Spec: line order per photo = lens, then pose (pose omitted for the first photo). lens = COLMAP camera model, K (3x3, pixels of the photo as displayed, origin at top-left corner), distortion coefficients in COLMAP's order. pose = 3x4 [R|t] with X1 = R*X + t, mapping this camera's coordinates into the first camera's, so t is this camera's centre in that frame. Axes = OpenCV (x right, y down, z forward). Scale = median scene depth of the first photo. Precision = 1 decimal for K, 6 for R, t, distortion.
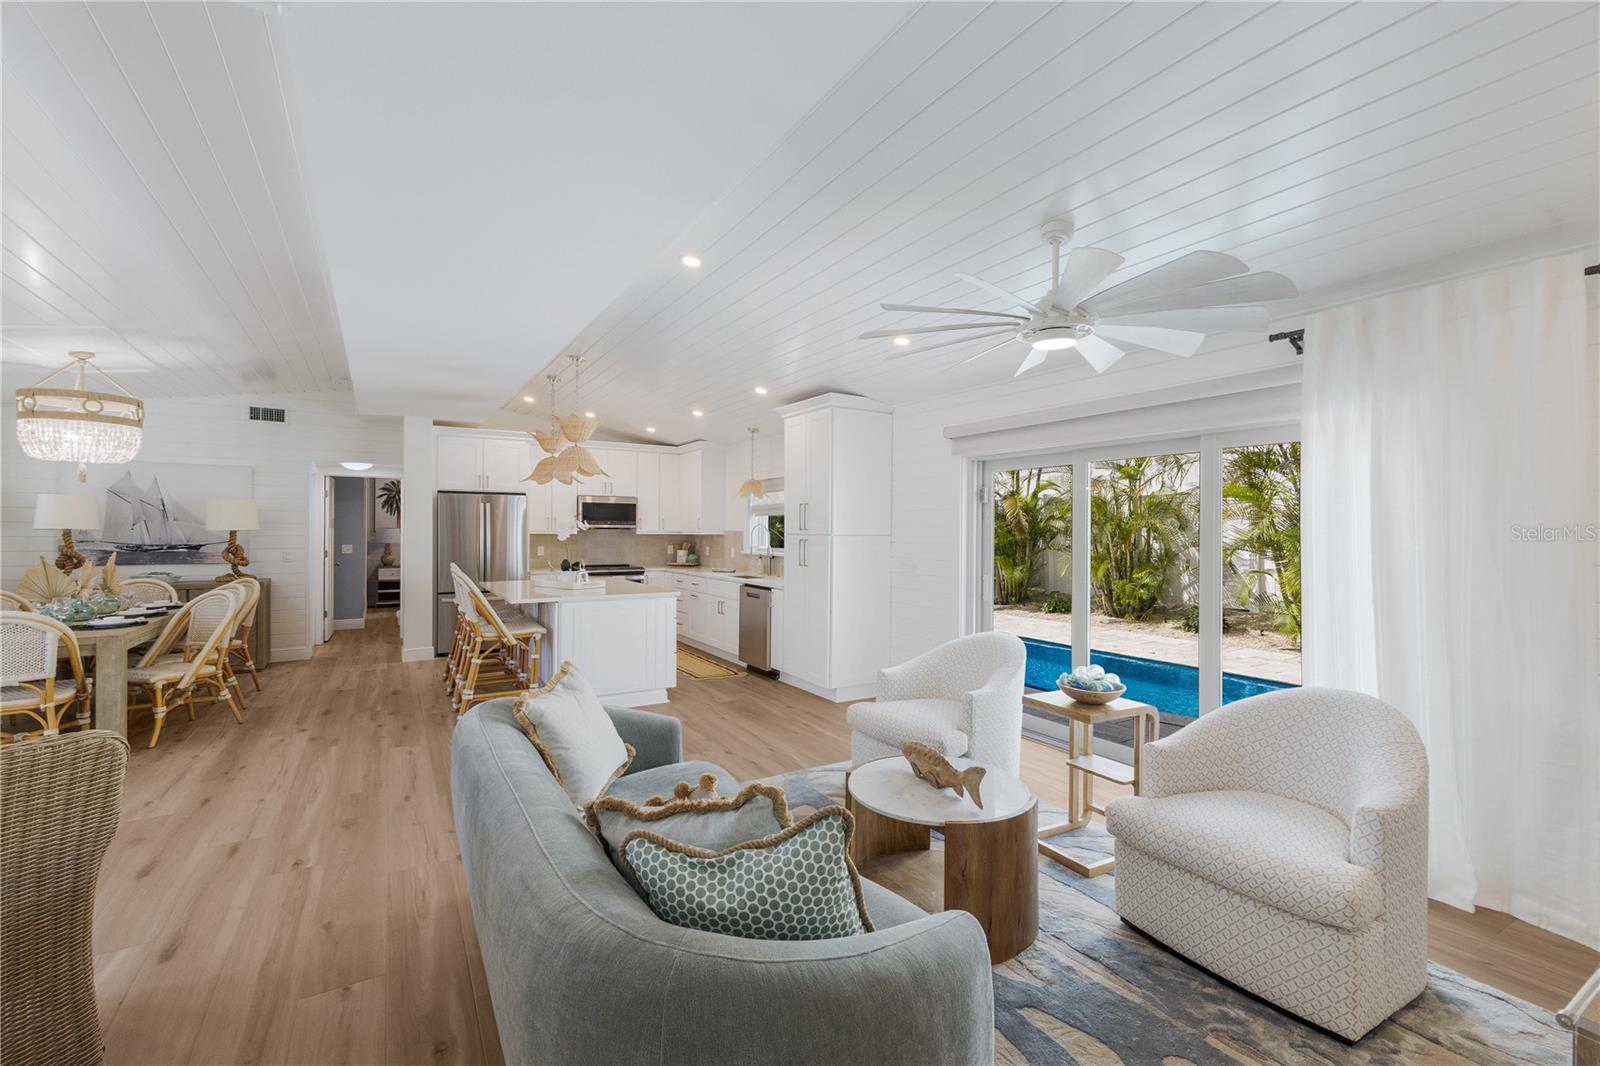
lens RADIAL K [[693.4, 0, 803.0], [0, 693.4, 529.1], [0, 0, 1]] dist [0.013194, 0.000073]
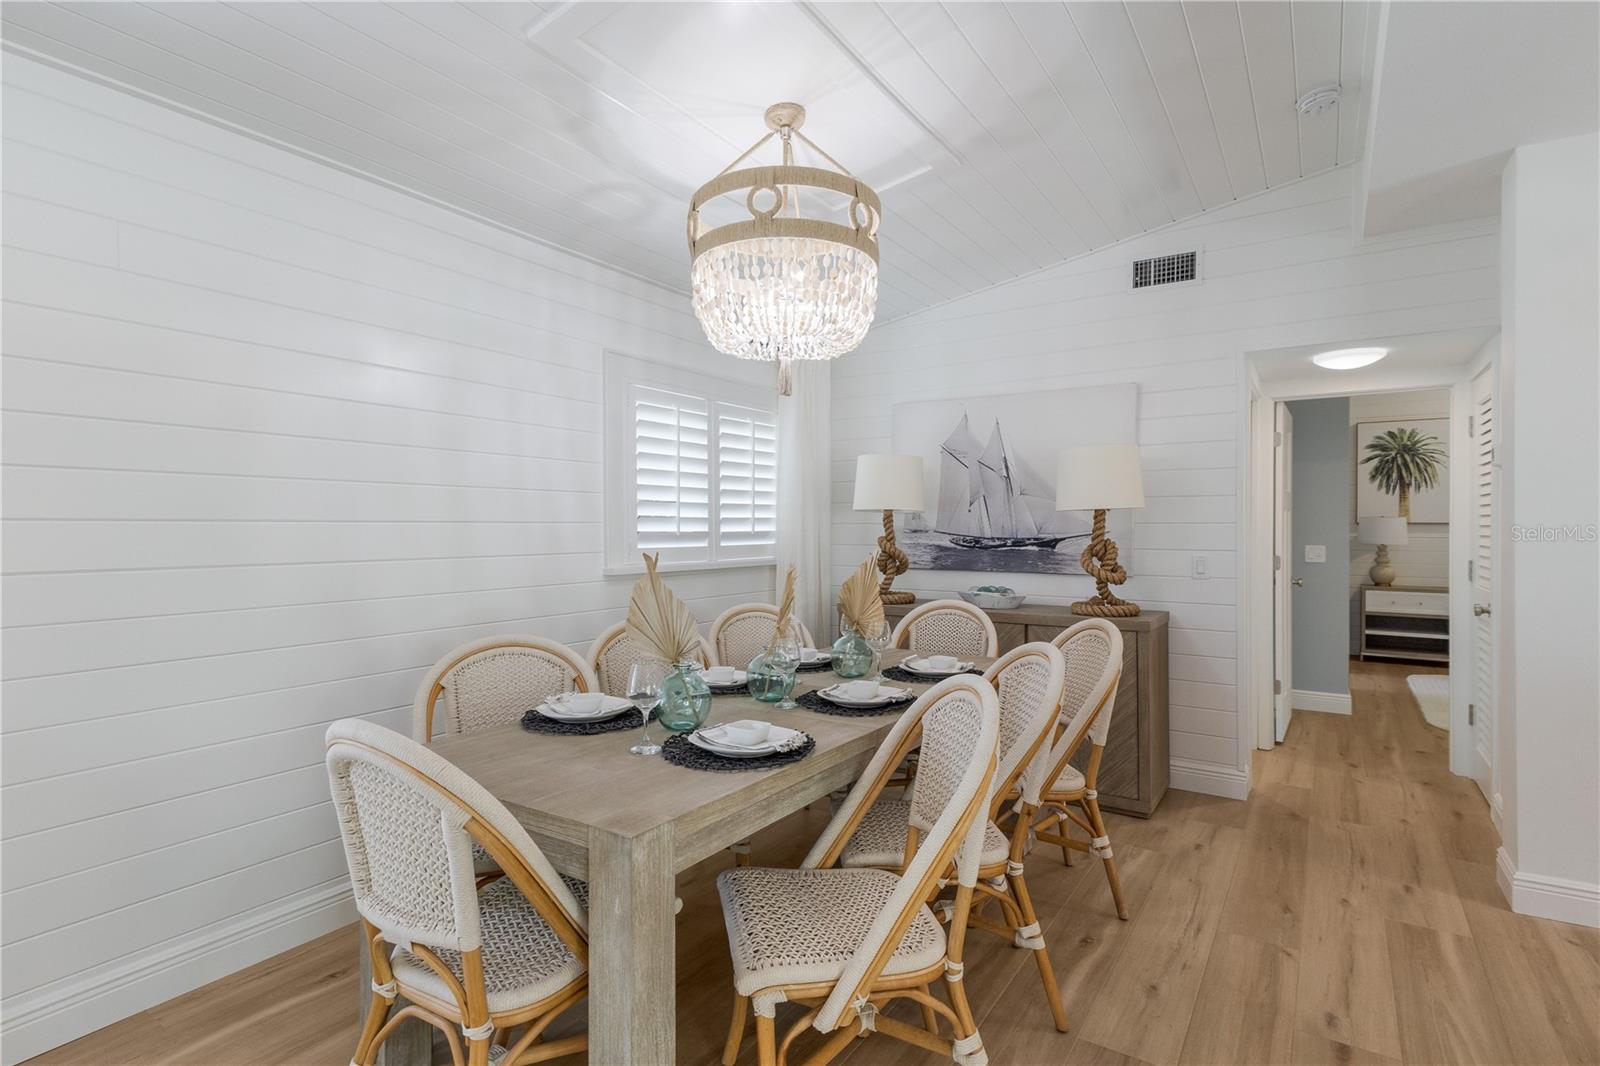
lens RADIAL K [[797.4, 0, 815.0], [0, 797.4, 524.2], [0, 0, 1]] dist [0.025802, -0.001374]
pose [[0.440432, -0.005525, -0.897769, -0.372094], [-0.000532, 0.999979, -0.006415, 0.014298], [0.897786, 0.003303, 0.440420, 0.535165]]
